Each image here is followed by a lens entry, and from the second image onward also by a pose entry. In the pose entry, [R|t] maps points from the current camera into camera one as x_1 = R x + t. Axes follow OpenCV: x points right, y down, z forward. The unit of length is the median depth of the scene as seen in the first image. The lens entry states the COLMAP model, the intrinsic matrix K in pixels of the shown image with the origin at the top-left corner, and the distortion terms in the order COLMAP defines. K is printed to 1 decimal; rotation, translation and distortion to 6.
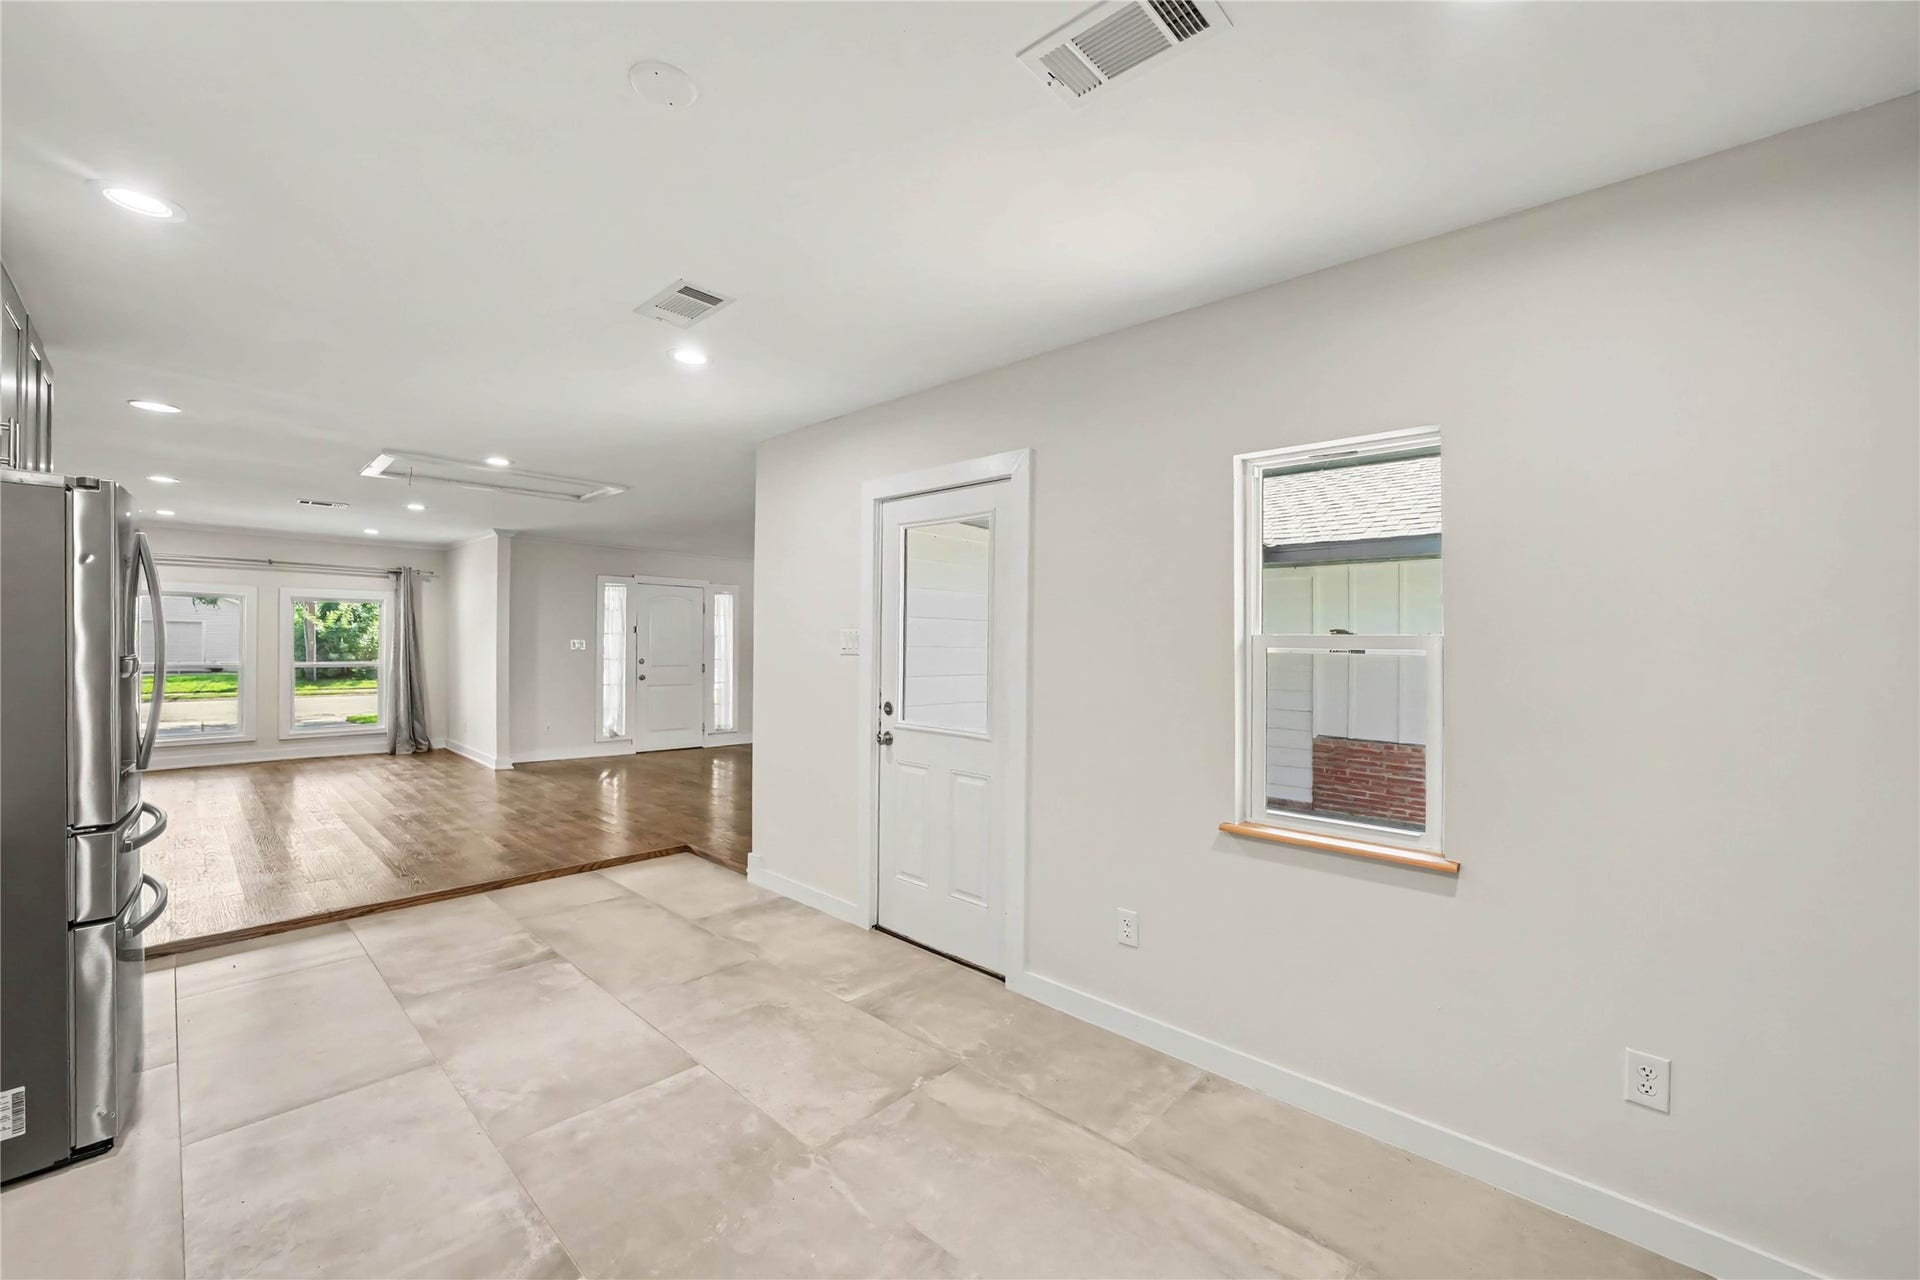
lens RADIAL K [[744.7, 0, 959.3], [0, 744.7, 645.9], [0, 0, 1]] dist [-0.013465, 0.001207]
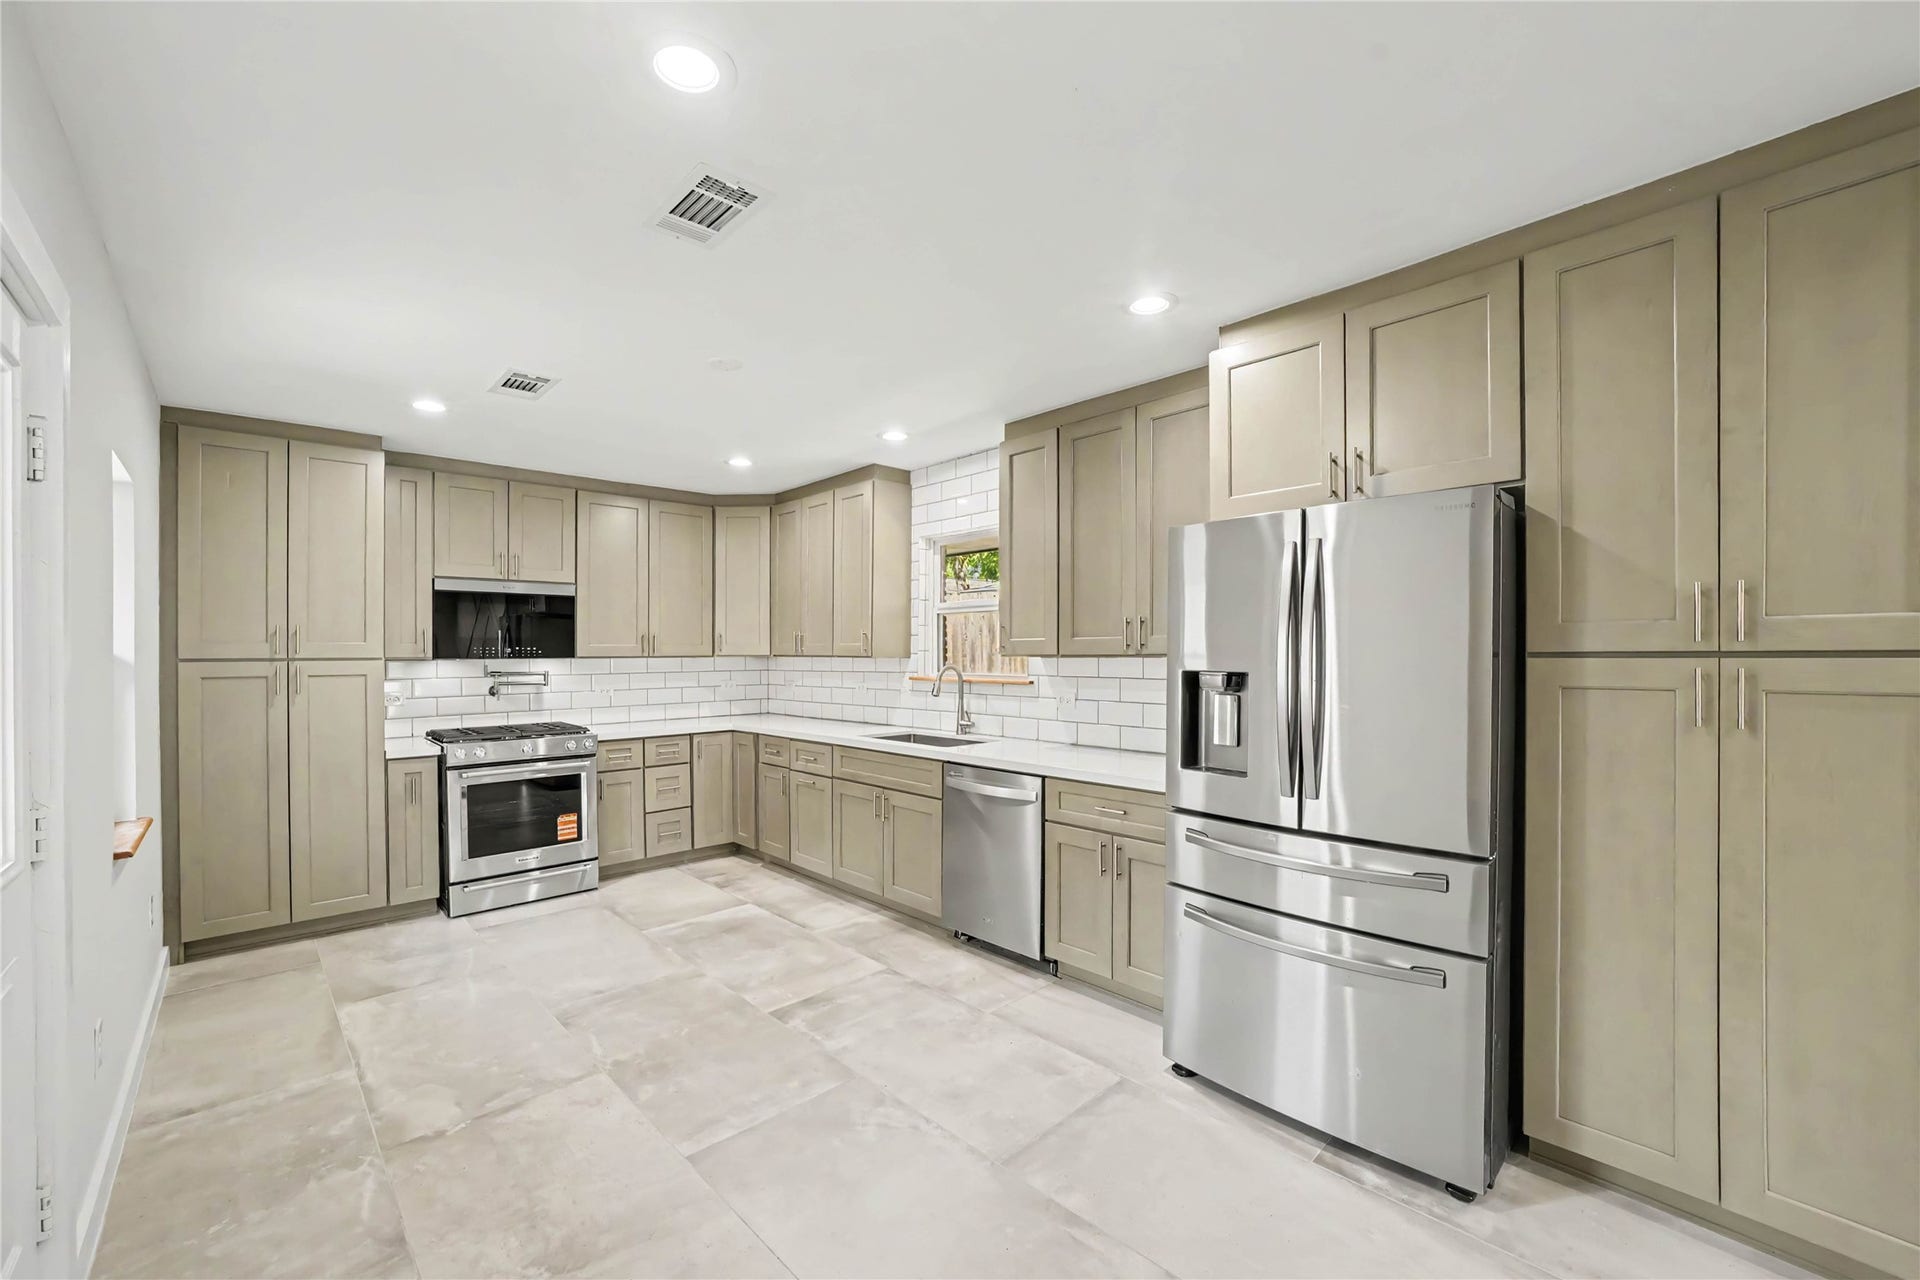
lens RADIAL K [[744.7, 0, 956.0], [0, 744.7, 656.6], [0, 0, 1]] dist [-0.013465, 0.001207]
pose [[-0.998490, -0.003270, 0.054839, -0.768222], [-0.003175, 0.999993, 0.001820, -0.002283], [-0.054845, 0.001643, -0.998494, 1.994869]]
